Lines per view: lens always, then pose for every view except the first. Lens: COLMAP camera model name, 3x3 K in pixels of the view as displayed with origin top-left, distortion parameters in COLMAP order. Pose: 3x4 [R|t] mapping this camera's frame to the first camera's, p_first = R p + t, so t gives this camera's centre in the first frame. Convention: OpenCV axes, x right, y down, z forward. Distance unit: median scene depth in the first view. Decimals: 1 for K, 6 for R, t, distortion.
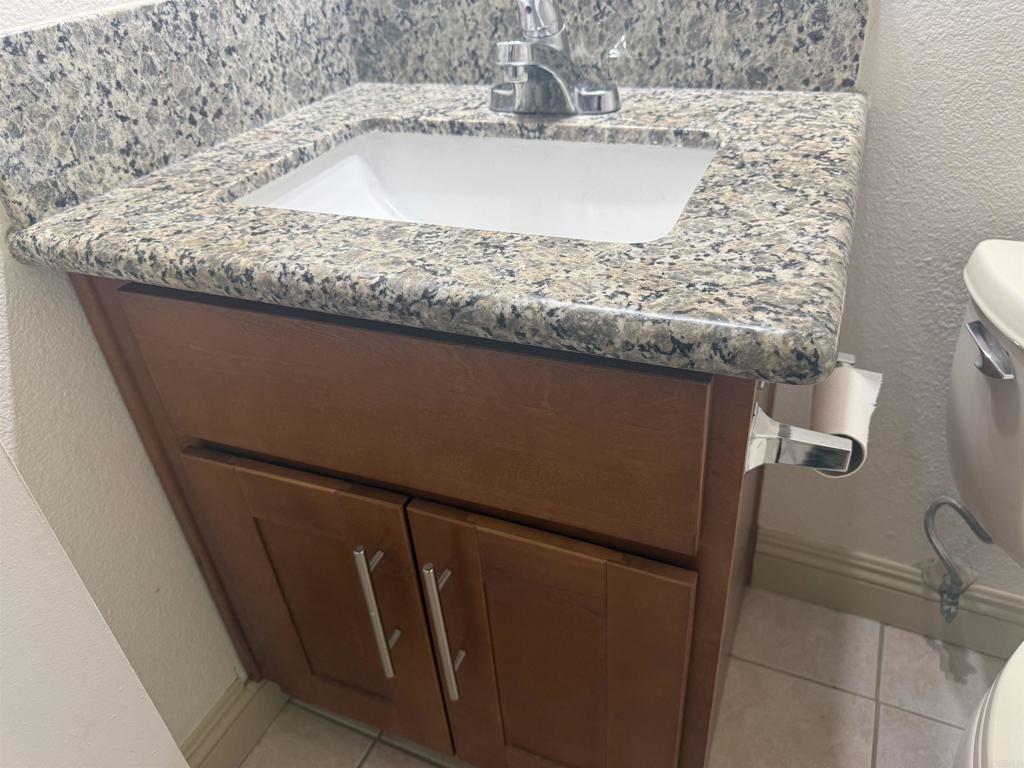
lens RADIAL K [[729.3, 0, 529.7], [0, 729.3, 378.7], [0, 0, 1]] dist [0.029848, -0.045232]
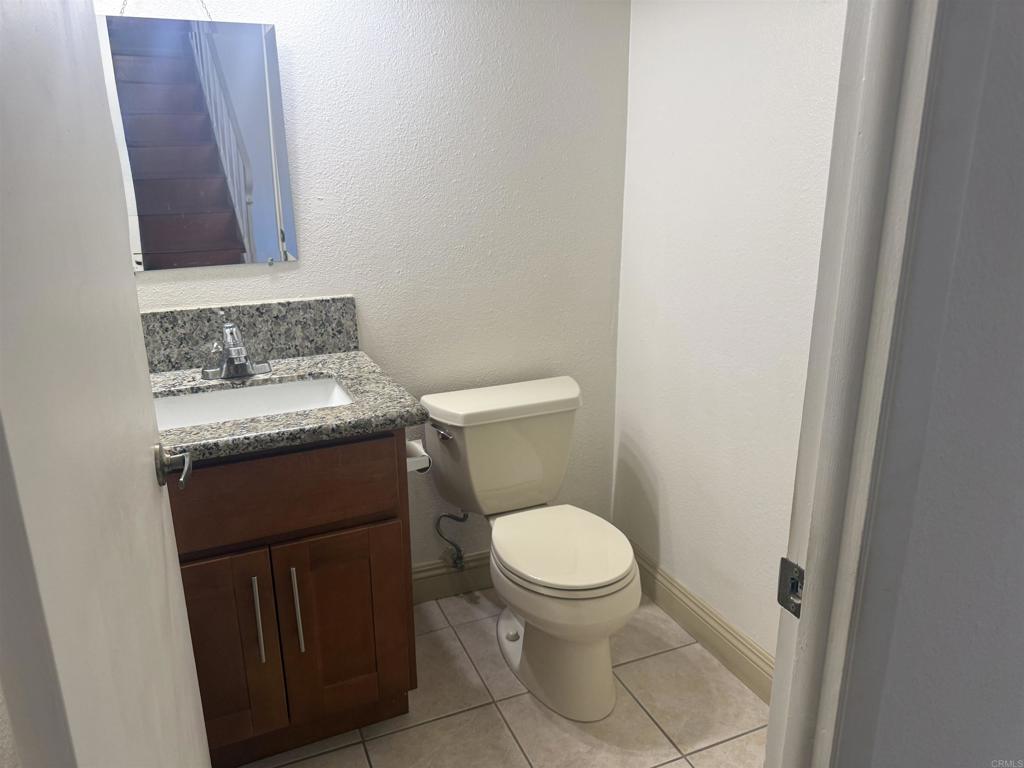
lens RADIAL K [[729.3, 0, 510.6], [0, 729.3, 383.9], [0, 0, 1]] dist [0.029848, -0.045232]
pose [[0.674097, -0.148217, 0.723619, -0.993200], [0.380738, 0.909210, -0.168451, 0.311540], [-0.632955, 0.389061, 0.669328, -0.903866]]
